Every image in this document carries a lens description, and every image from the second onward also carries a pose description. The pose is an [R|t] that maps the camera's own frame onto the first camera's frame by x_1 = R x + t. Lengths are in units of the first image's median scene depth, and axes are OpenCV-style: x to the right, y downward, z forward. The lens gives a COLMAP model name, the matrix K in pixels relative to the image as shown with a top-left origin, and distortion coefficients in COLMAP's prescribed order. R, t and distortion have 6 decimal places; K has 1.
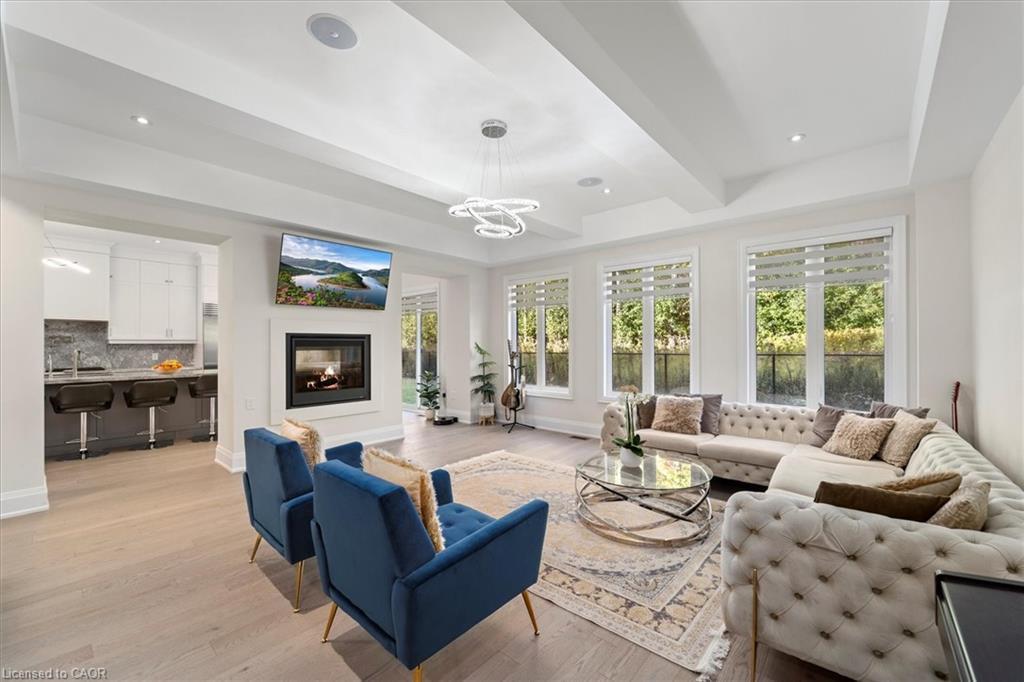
lens RADIAL K [[411.7, 0, 508.7], [0, 411.7, 341.4], [0, 0, 1]] dist [-0.004479, -0.000155]
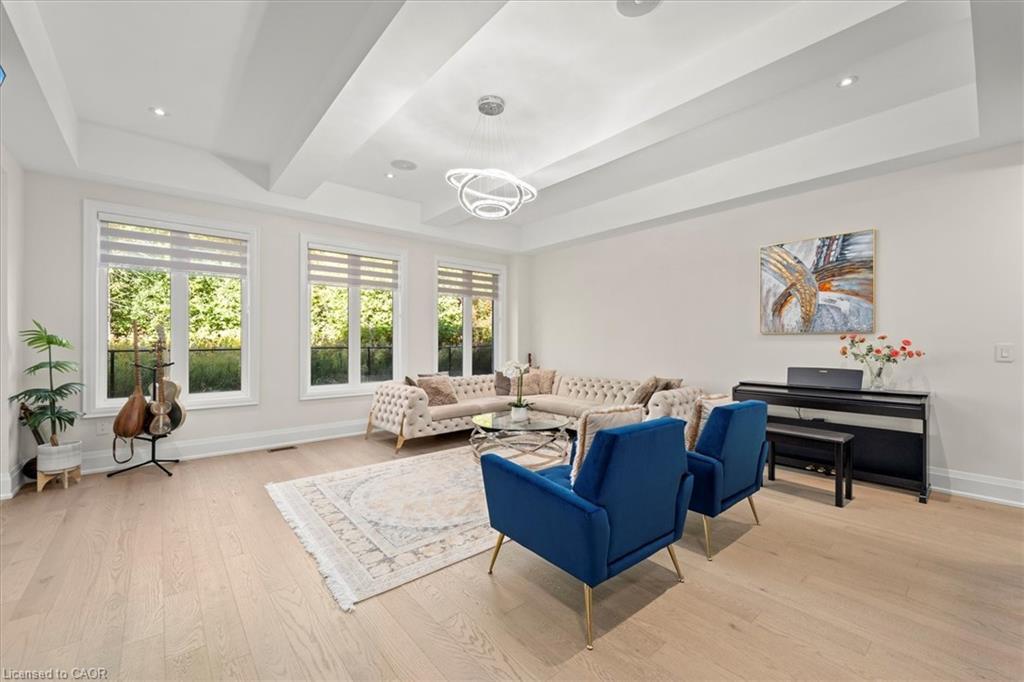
lens RADIAL K [[411.7, 0, 516.6], [0, 411.7, 340.6], [0, 0, 1]] dist [-0.004479, -0.000155]
pose [[0.142553, 0.006552, 0.989765, -0.556886], [-0.005362, 0.999969, -0.005847, 0.027787], [-0.989773, -0.004474, 0.142584, 0.445882]]
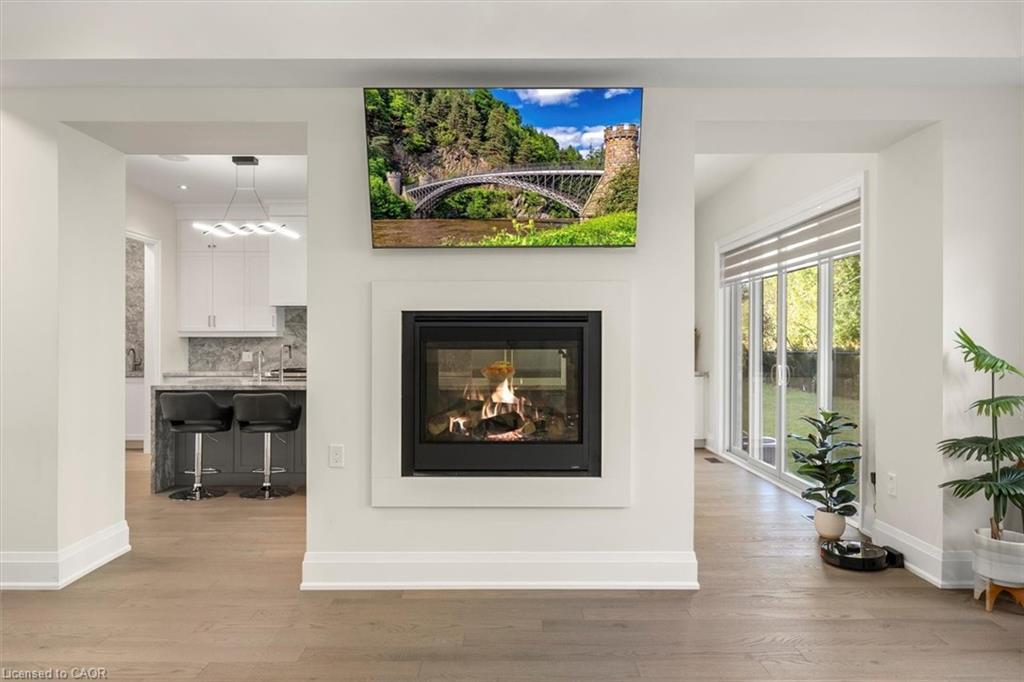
lens RADIAL K [[637.6, 0, 502.5], [0, 637.6, 345.1], [0, 0, 1]] dist [0.005255, 0.001387]
pose [[0.663549, 0.007200, -0.748098, 0.057715], [0.004390, 0.999899, 0.013517, 0.007222], [0.748120, -0.012253, 0.663450, 0.501219]]
